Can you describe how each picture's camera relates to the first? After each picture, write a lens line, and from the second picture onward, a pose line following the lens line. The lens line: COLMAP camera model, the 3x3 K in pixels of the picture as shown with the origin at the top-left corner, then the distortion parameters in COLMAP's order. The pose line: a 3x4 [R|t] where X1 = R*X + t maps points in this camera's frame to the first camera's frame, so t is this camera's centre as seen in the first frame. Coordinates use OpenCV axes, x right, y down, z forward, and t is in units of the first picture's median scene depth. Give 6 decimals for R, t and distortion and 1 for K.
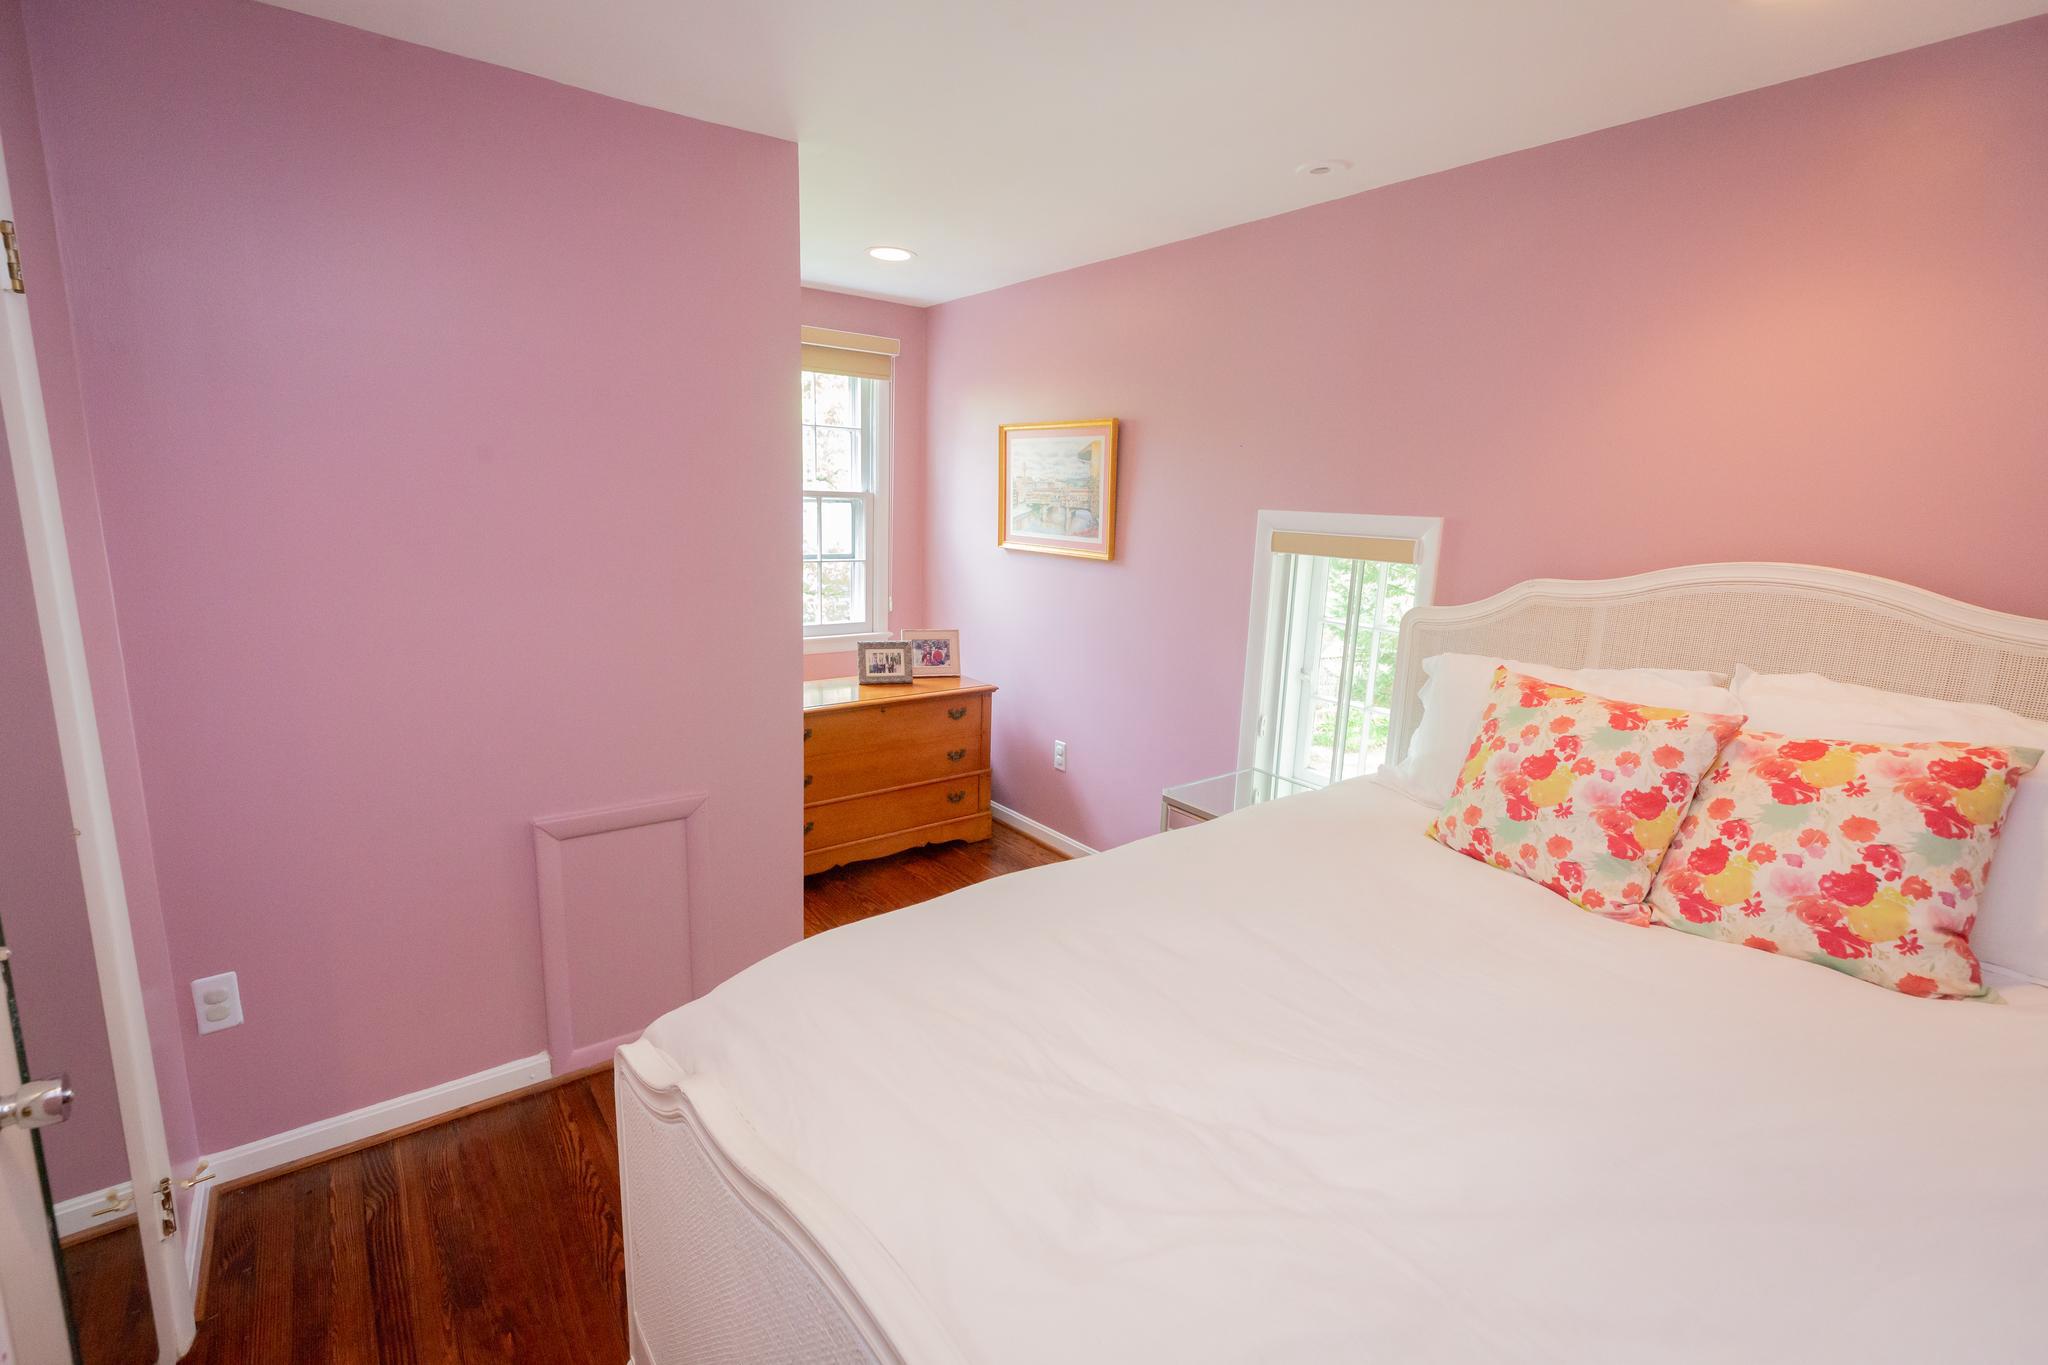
lens RADIAL K [[906.2, 0, 1016.8], [0, 906.2, 672.5], [0, 0, 1]] dist [0.001039, 0.000037]
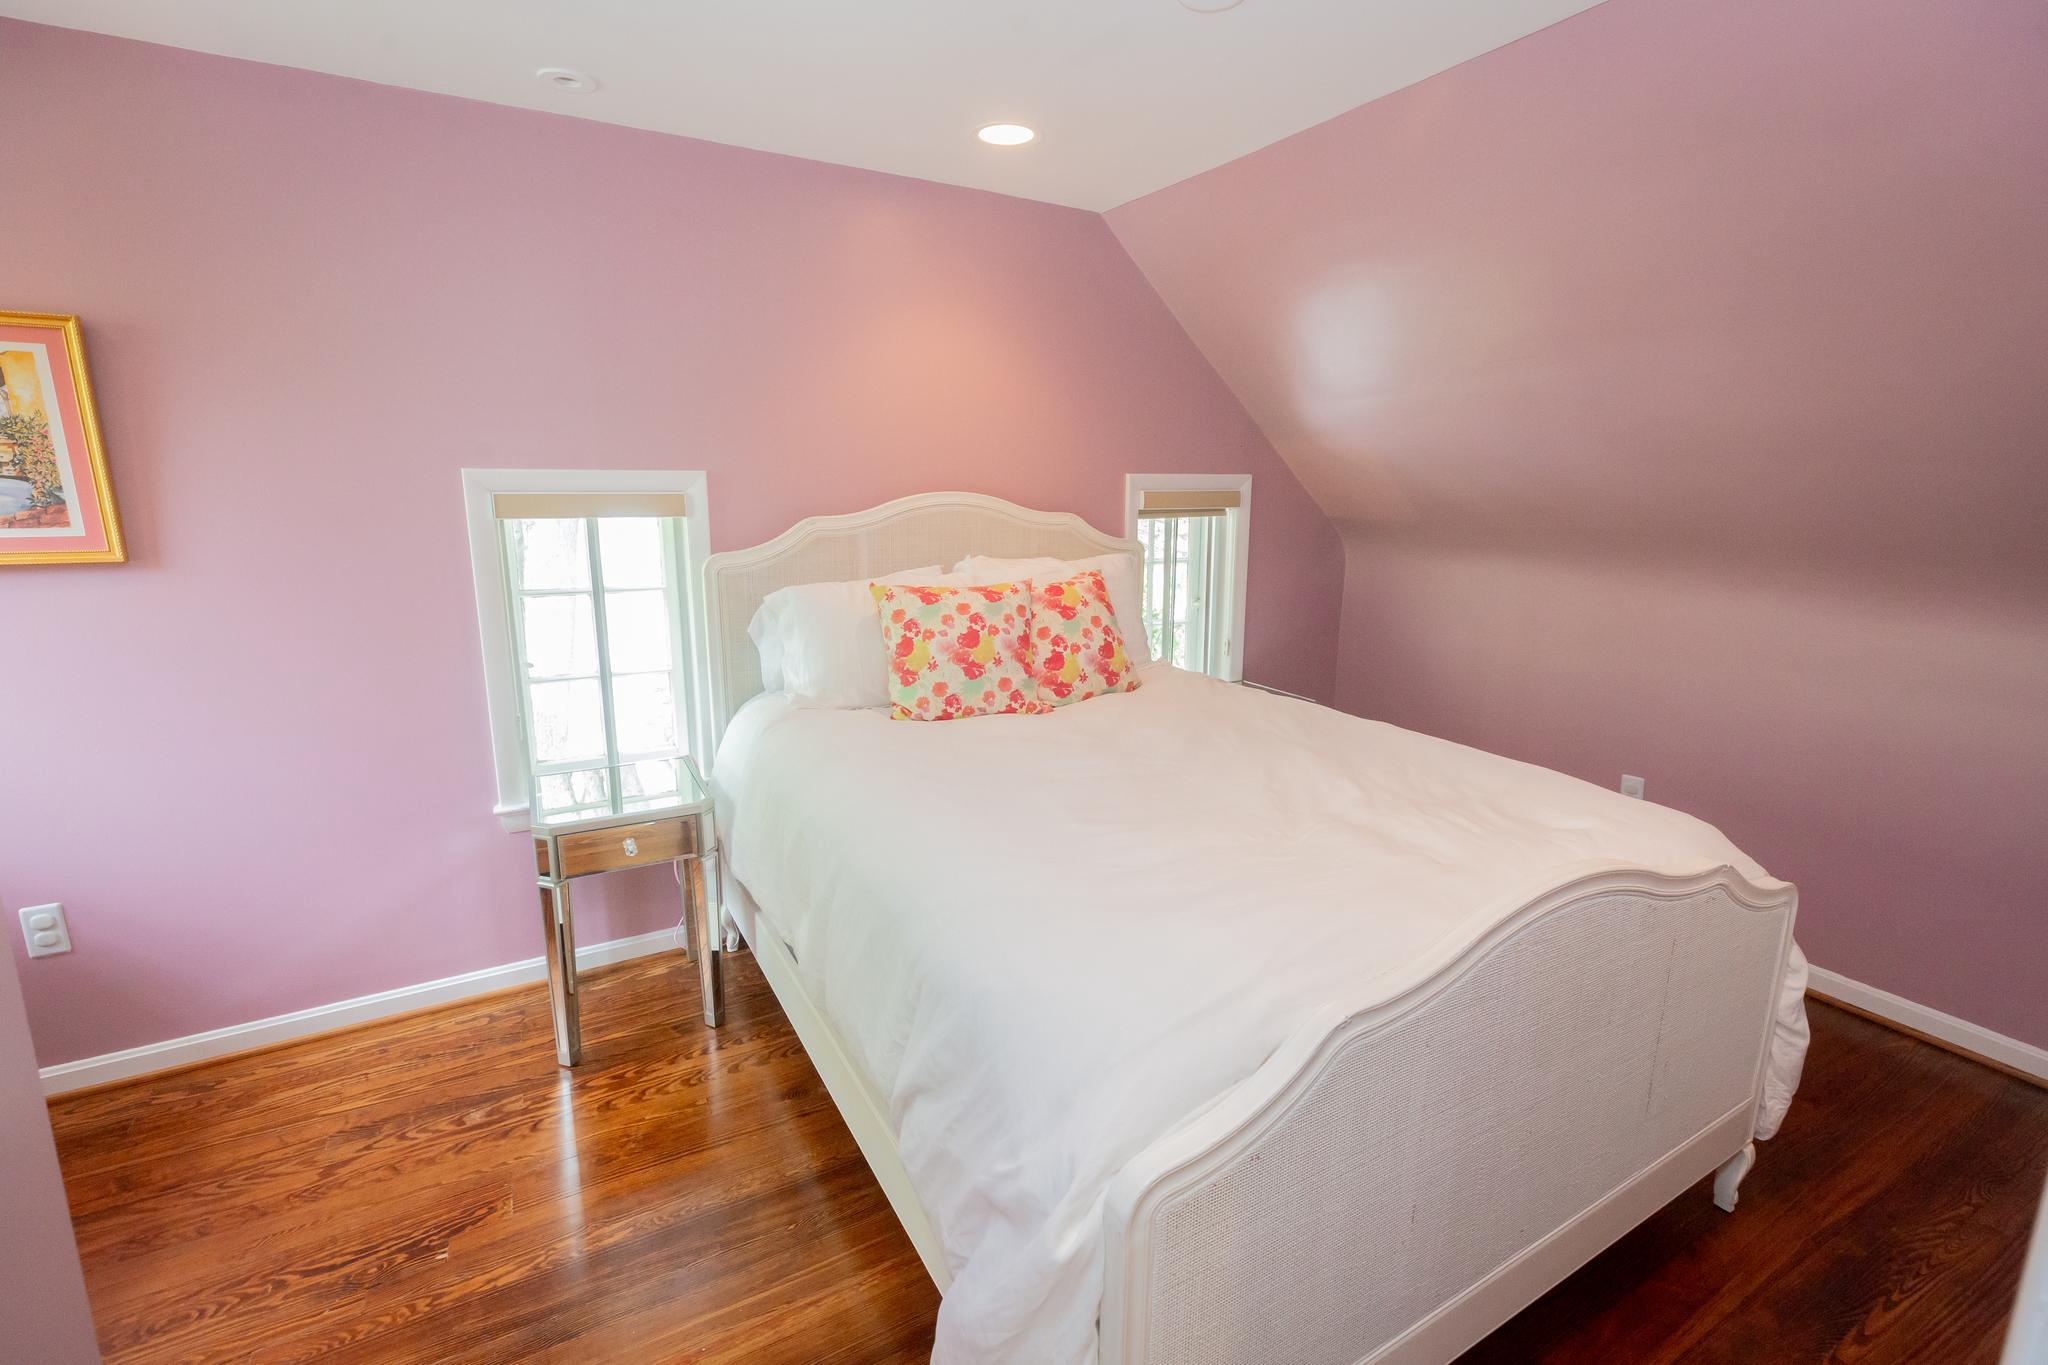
lens RADIAL K [[906.2, 0, 1016.8], [0, 906.2, 672.5], [0, 0, 1]] dist [0.001039, 0.000037]
pose [[0.135777, -0.229423, 0.963810, -0.748748], [0.194311, 0.960092, 0.201164, -0.111159], [-0.971498, 0.159965, 0.174938, 0.633899]]
